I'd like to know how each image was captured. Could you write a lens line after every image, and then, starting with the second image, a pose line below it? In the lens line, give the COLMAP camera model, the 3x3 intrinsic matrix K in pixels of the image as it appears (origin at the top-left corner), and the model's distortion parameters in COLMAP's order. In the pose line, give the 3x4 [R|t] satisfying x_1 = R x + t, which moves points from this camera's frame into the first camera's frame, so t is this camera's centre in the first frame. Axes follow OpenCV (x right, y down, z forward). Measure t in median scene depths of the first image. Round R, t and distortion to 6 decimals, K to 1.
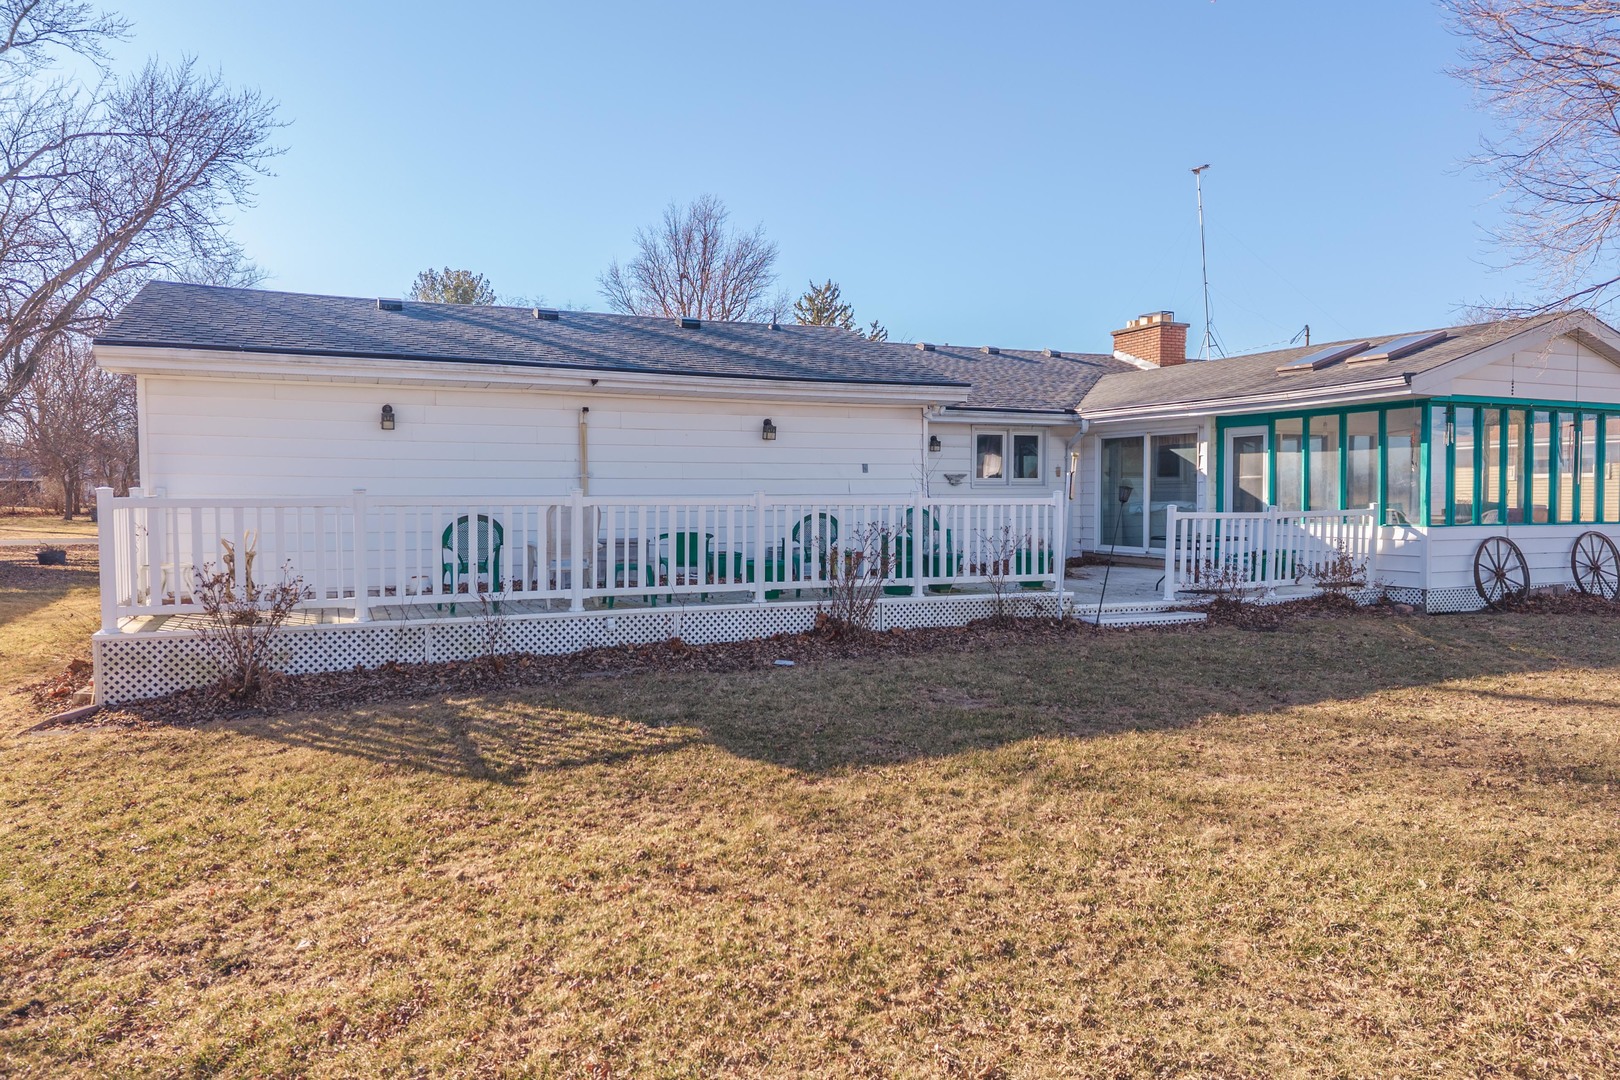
lens RADIAL K [[1106.5, 0, 810.6], [0, 1106.5, 534.5], [0, 0, 1]] dist [0.020038, -0.025476]
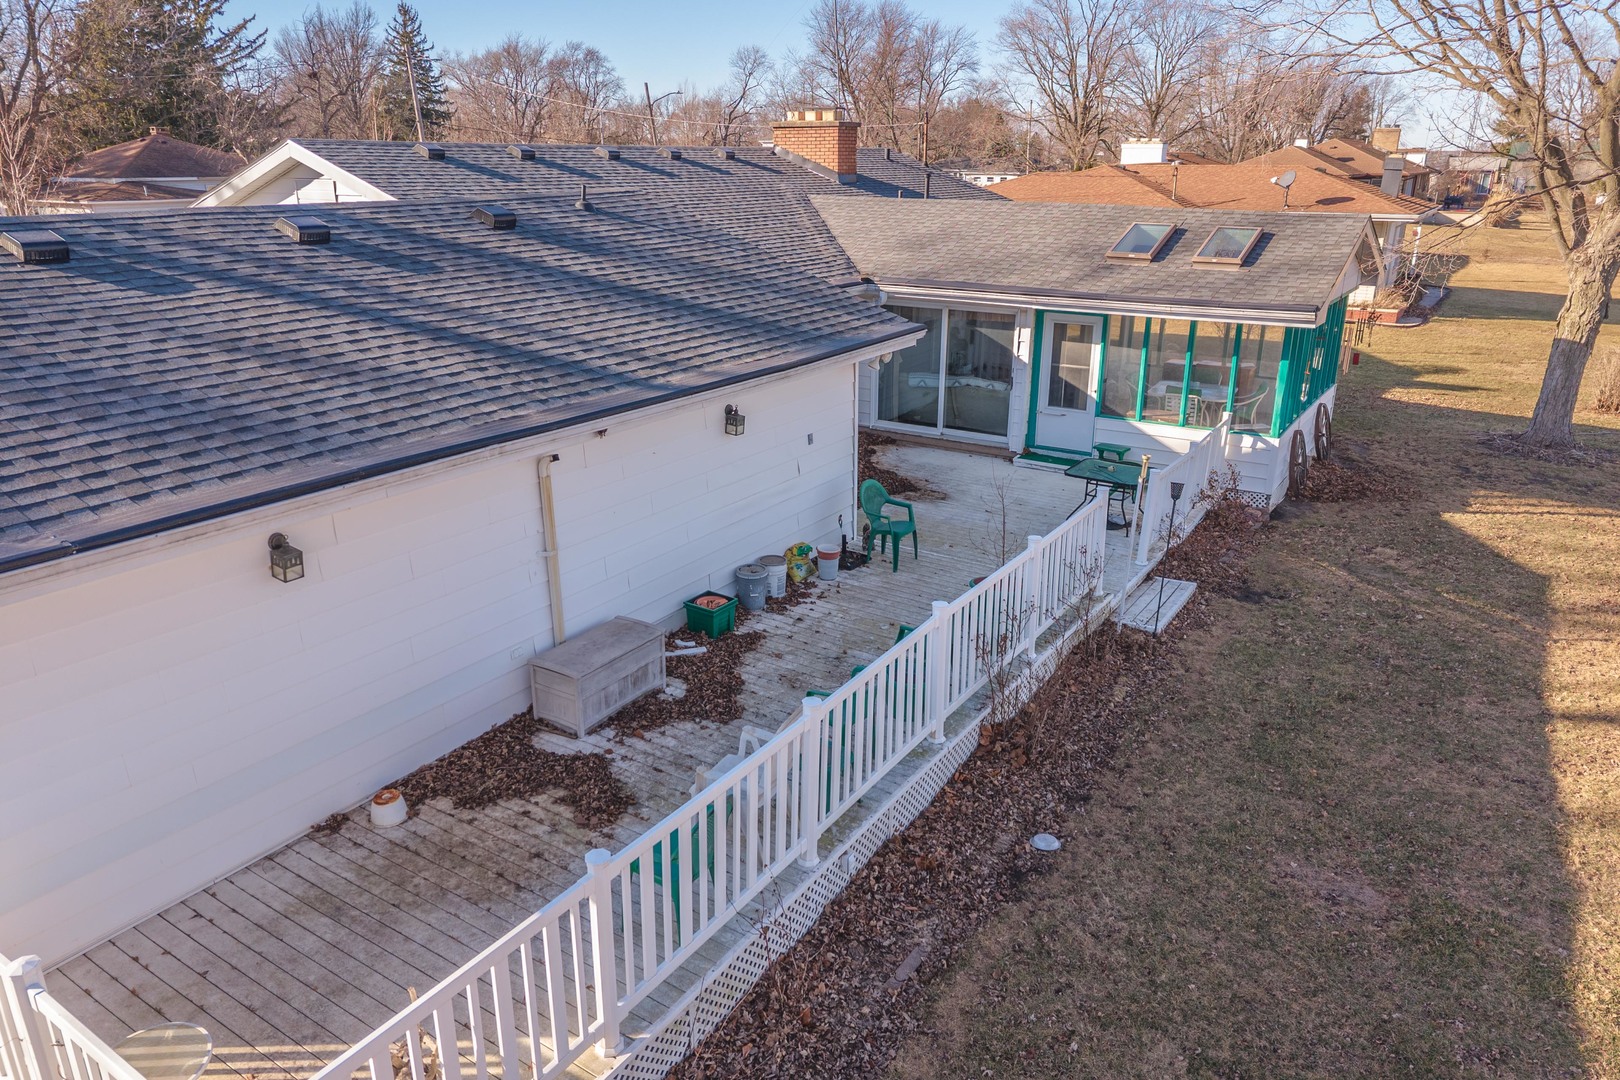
lens RADIAL K [[1106.5, 0, 807.0], [0, 1106.5, 539.5], [0, 0, 1]] dist [0.020038, -0.025476]
pose [[0.831432, -0.180569, 0.525468, -0.372564], [0.014883, 0.952618, 0.303805, -0.228023], [-0.555428, -0.244773, 0.794724, 0.352138]]
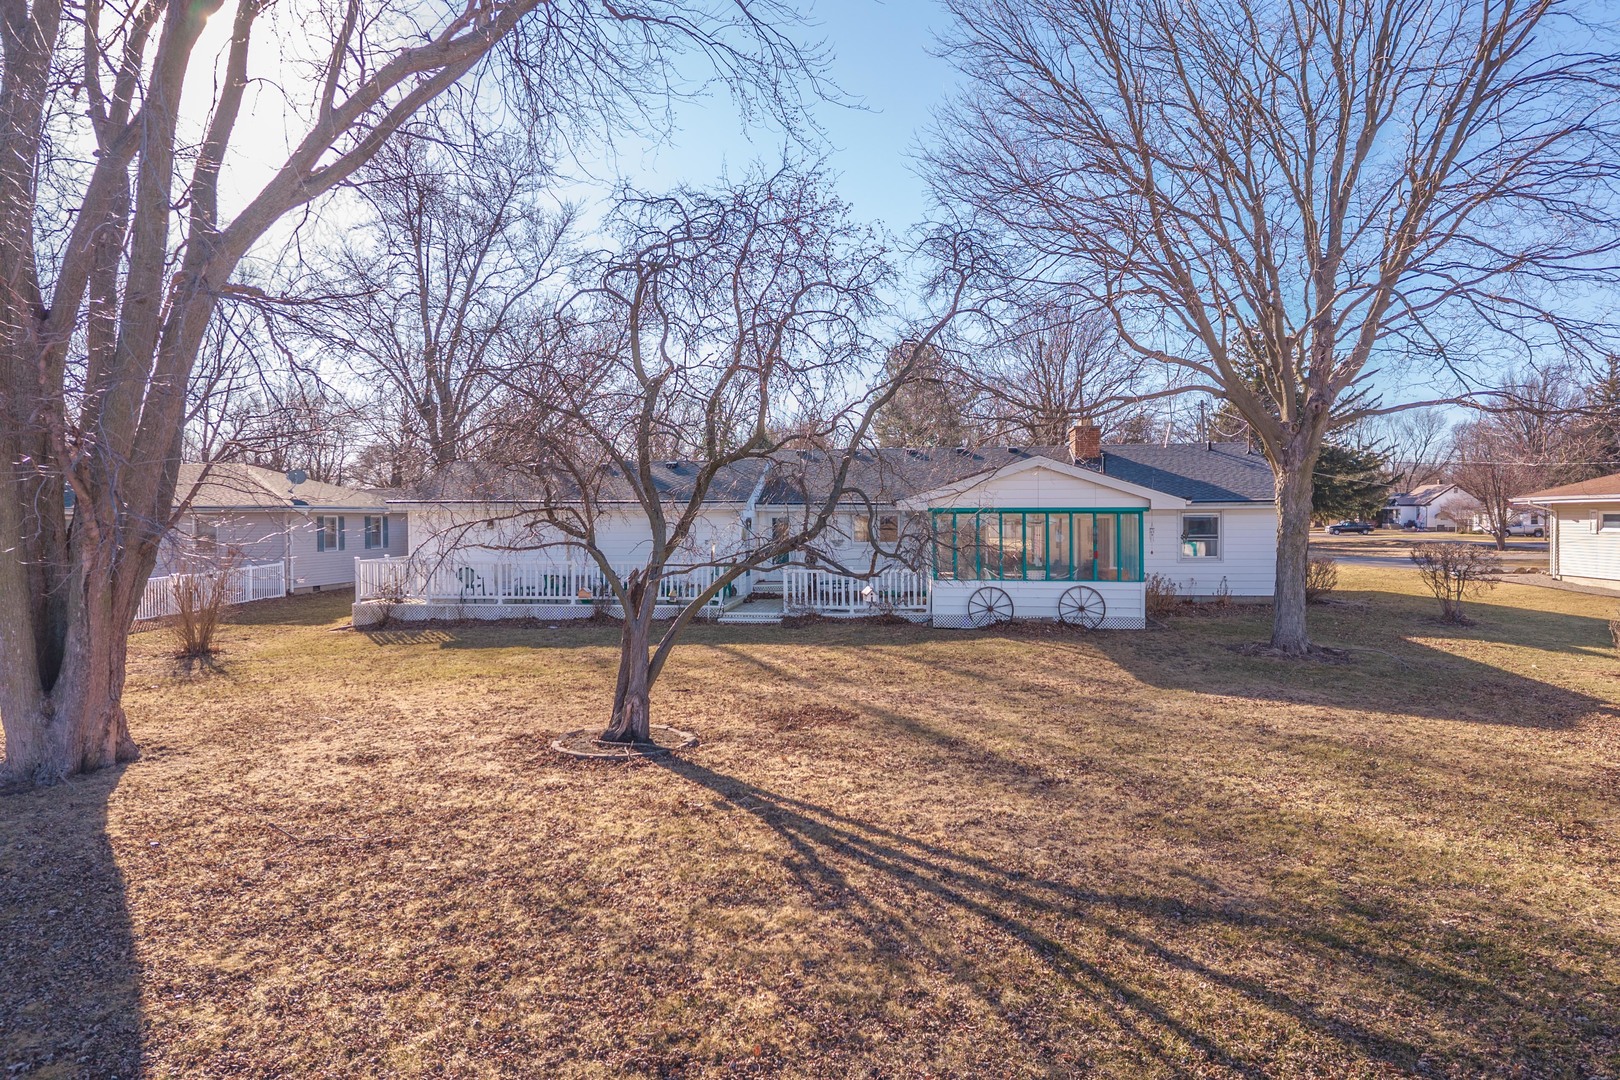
lens RADIAL K [[1106.5, 0, 811.5], [0, 1106.5, 534.7], [0, 0, 1]] dist [0.020038, -0.025476]
pose [[0.869425, 0.013916, -0.493870, 1.280878], [-0.014477, 0.999892, 0.002689, -0.084876], [0.493853, 0.004813, 0.869532, -0.699865]]
